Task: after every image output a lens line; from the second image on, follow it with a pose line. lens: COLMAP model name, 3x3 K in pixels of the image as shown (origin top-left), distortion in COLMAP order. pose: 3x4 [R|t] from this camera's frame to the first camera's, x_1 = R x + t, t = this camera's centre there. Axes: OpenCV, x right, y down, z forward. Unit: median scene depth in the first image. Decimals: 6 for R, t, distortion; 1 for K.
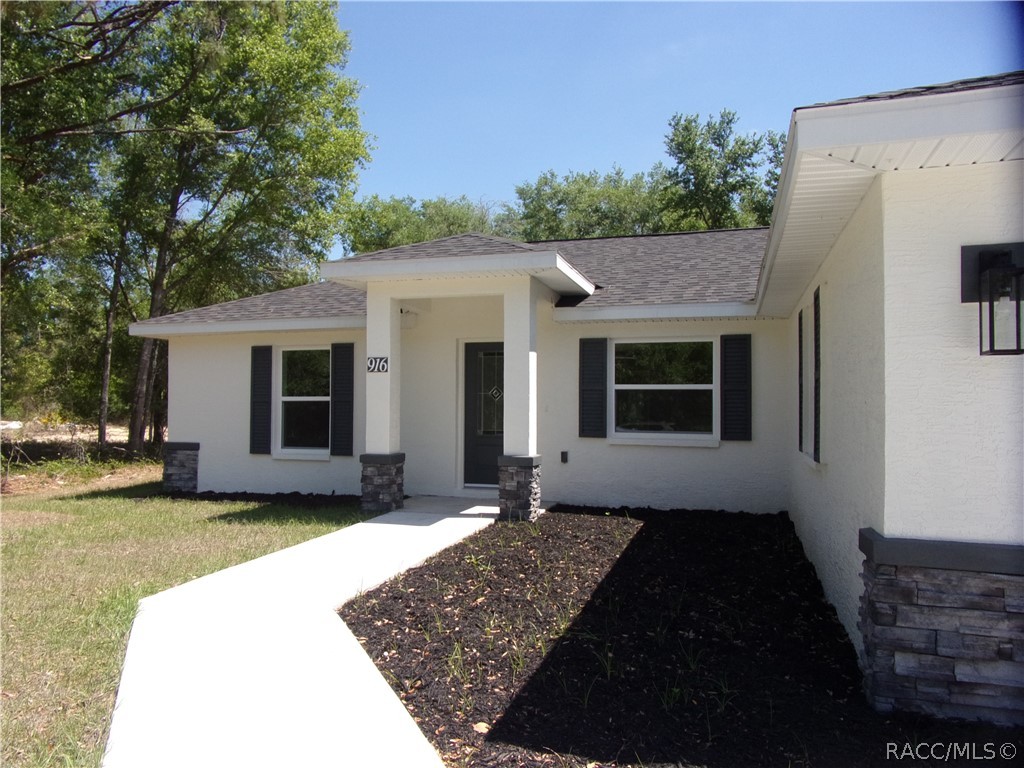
lens RADIAL K [[756.6, 0, 513.7], [0, 756.6, 355.2], [0, 0, 1]] dist [0.001937, 0.010975]
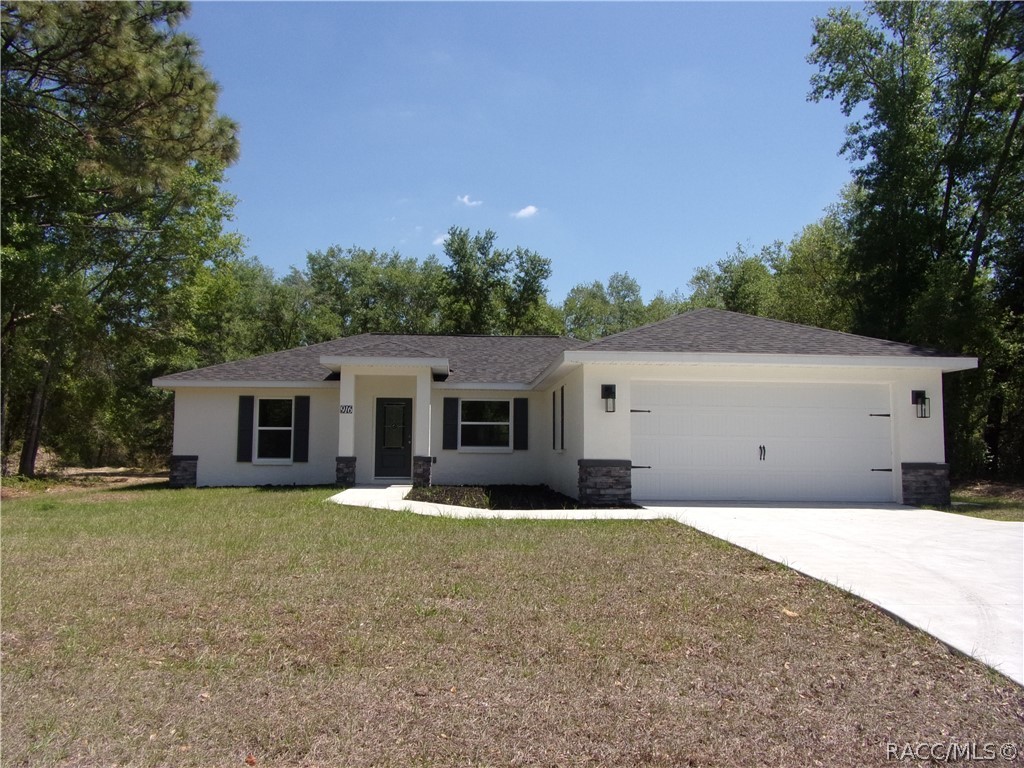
lens RADIAL K [[756.6, 0, 515.3], [0, 756.6, 340.1], [0, 0, 1]] dist [0.001937, 0.010975]
pose [[0.936136, 0.053525, 0.347540, -0.377049], [-0.025066, 0.995991, -0.085875, -0.006737], [-0.350743, 0.071679, 0.933725, -0.783296]]
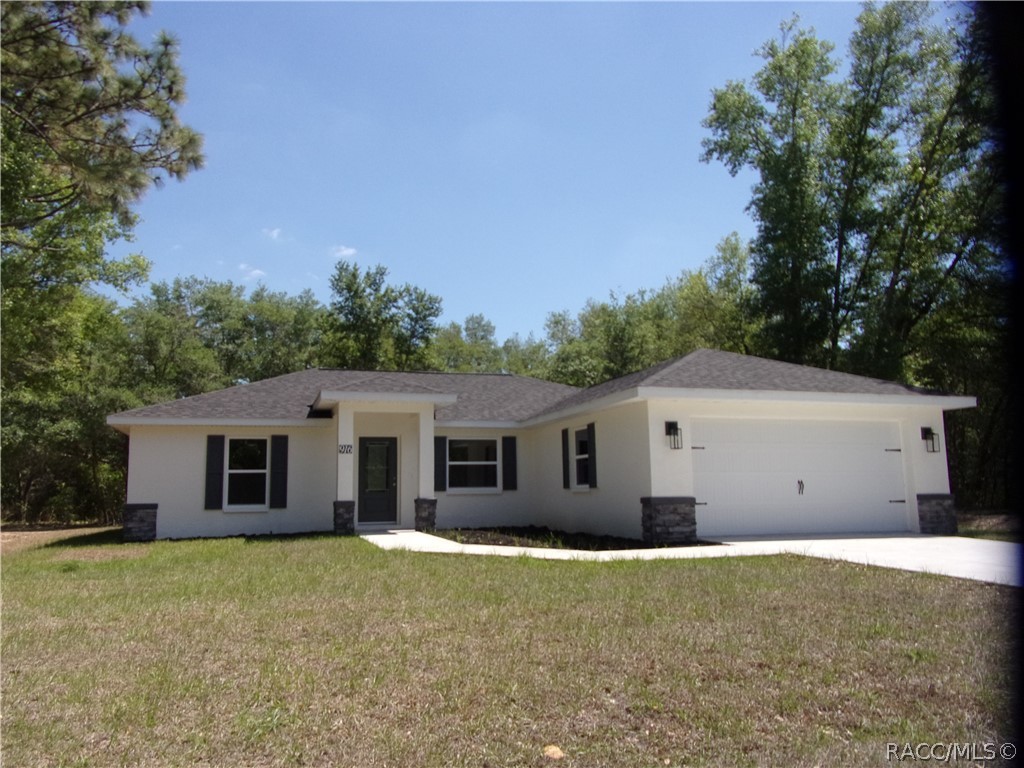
lens RADIAL K [[756.6, 0, 485.7], [0, 756.6, 339.8], [0, 0, 1]] dist [0.001937, 0.010975]
pose [[0.835421, 0.094731, 0.541385, -0.735161], [-0.017975, 0.989216, -0.145355, 0.009121], [-0.549317, 0.111701, 0.828115, -0.555764]]
